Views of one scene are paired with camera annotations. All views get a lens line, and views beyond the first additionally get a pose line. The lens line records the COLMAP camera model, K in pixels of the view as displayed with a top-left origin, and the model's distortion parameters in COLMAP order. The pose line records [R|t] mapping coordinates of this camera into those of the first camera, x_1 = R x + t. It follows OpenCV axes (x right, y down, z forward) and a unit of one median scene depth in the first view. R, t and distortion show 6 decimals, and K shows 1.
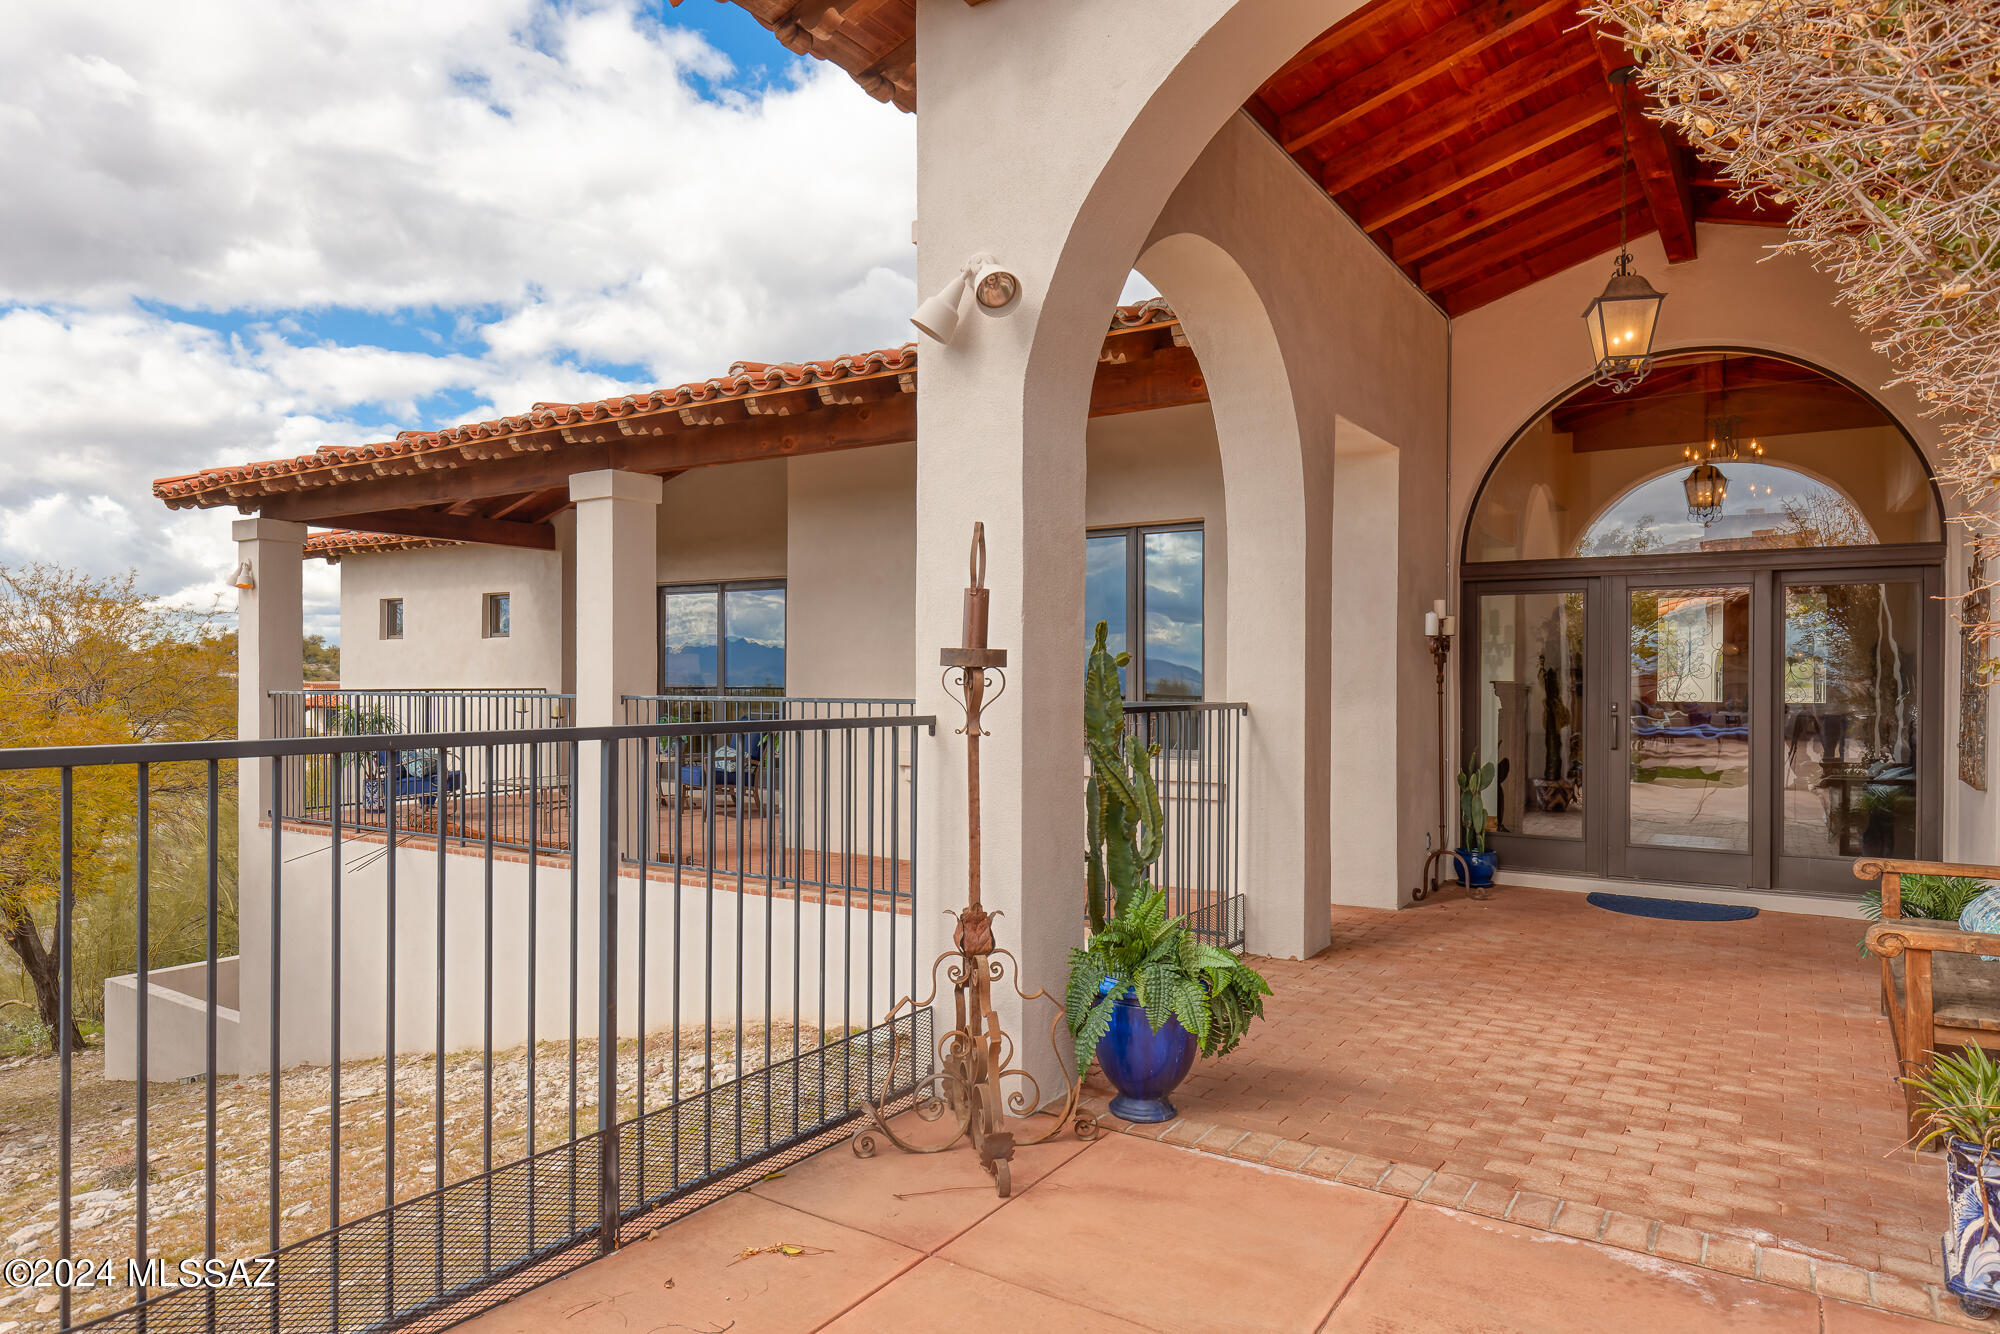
lens RADIAL K [[1287.6, 0, 1012.1], [0, 1287.6, 677.4], [0, 0, 1]] dist [0.003893, -0.000936]
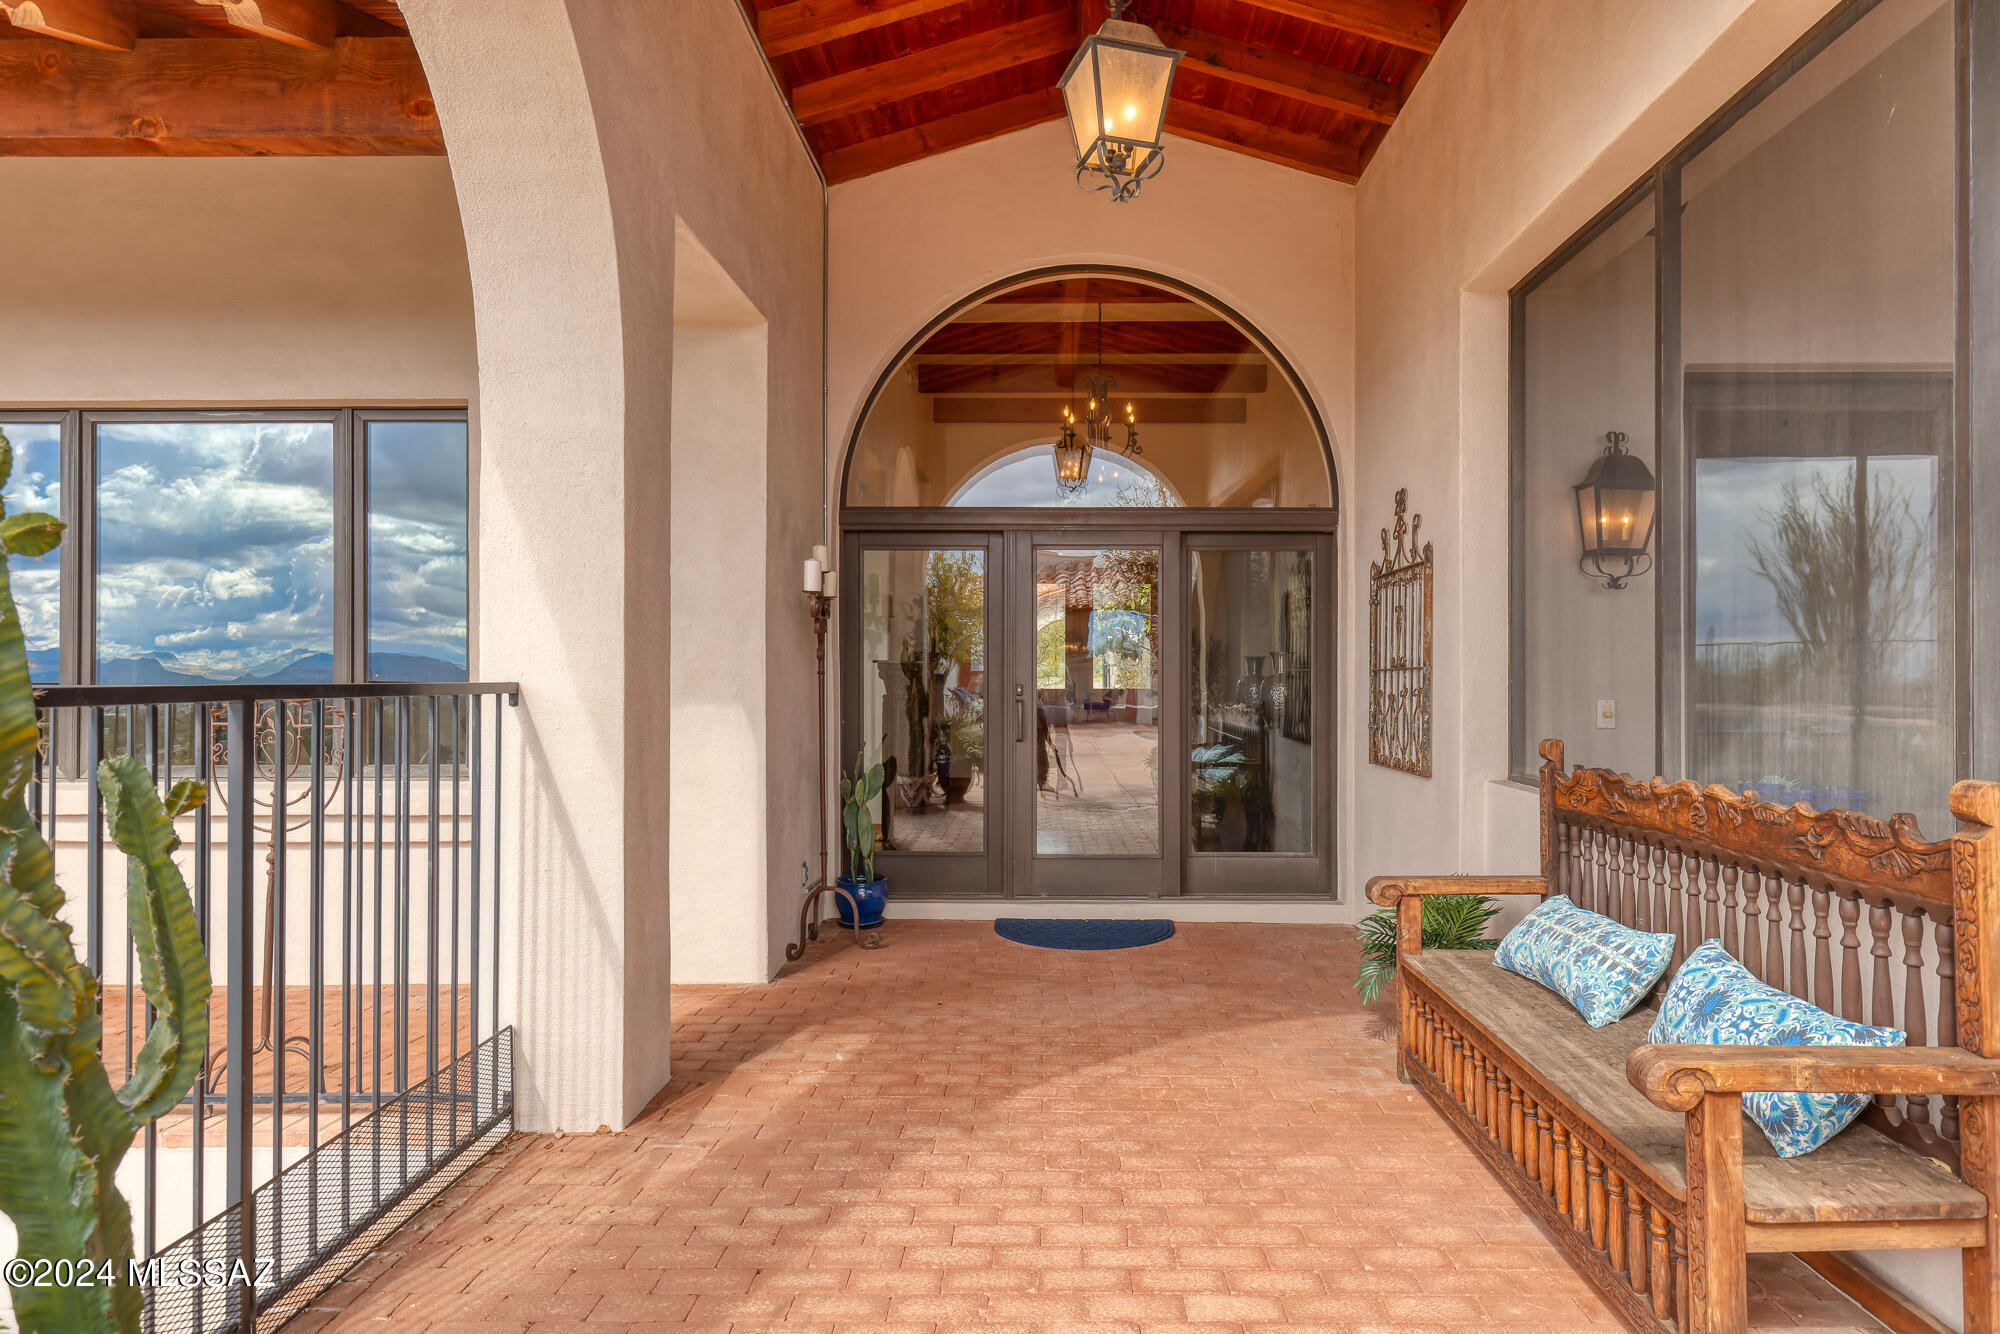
lens RADIAL K [[1126.9, 0, 1013.3], [0, 1126.9, 672.3], [0, 0, 1]] dist [0.002740, -0.001506]
pose [[0.859477, -0.001709, 0.511172, 0.100902], [0.004649, 0.999979, -0.004474, 0.015608], [-0.511154, 0.006221, 0.859467, 0.402775]]
